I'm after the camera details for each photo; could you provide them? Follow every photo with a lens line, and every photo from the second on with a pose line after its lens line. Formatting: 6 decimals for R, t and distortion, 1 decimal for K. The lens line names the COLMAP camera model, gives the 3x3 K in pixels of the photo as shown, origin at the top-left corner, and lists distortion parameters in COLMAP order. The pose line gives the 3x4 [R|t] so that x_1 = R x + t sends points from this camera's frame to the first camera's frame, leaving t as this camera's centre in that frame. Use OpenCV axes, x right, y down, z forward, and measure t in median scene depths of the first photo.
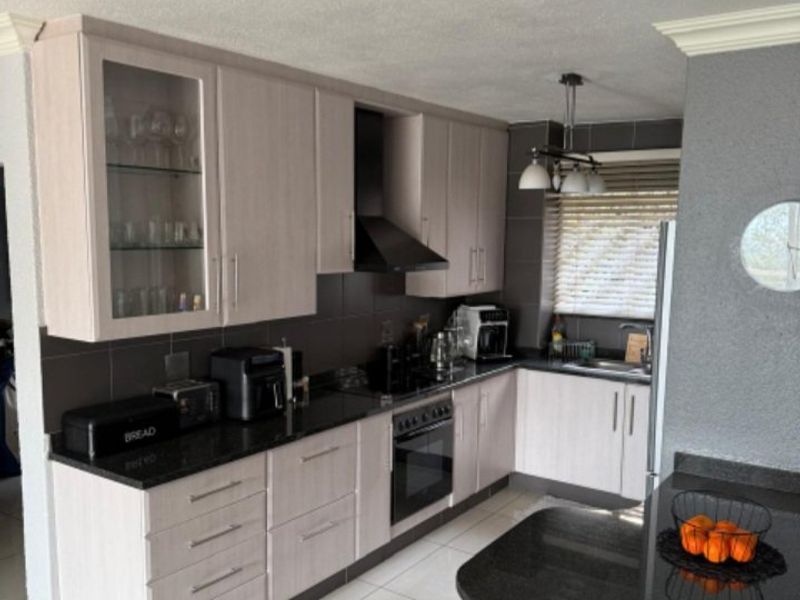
lens RADIAL K [[752.8, 0, 398.8], [0, 752.8, 302.3], [0, 0, 1]] dist [0.067231, 0.000000]
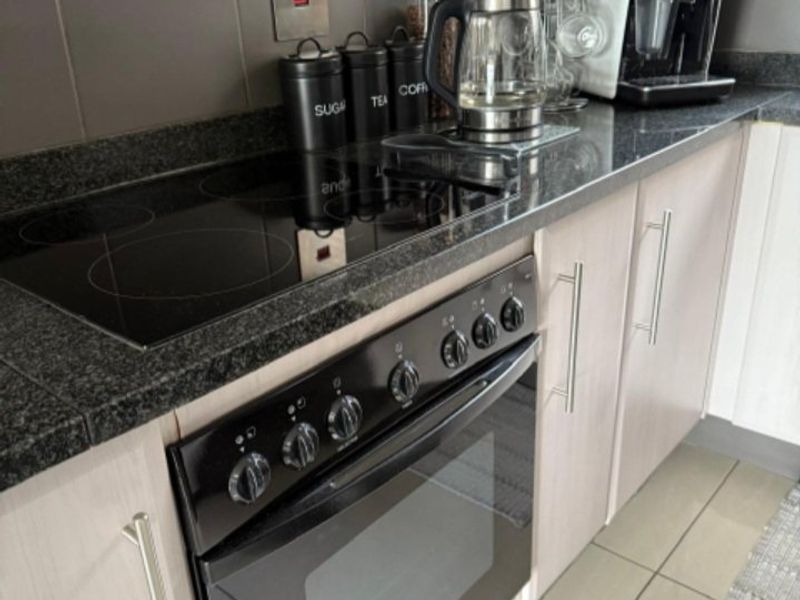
lens RADIAL K [[752.8, 0, 402.1], [0, 752.8, 303.7], [0, 0, 1]] dist [0.067231, 0.000000]
pose [[0.994496, 0.000109, -0.104770, 0.050205], [0.033546, 0.947024, 0.319405, 0.056908], [0.099255, -0.321161, 0.941809, 0.712141]]
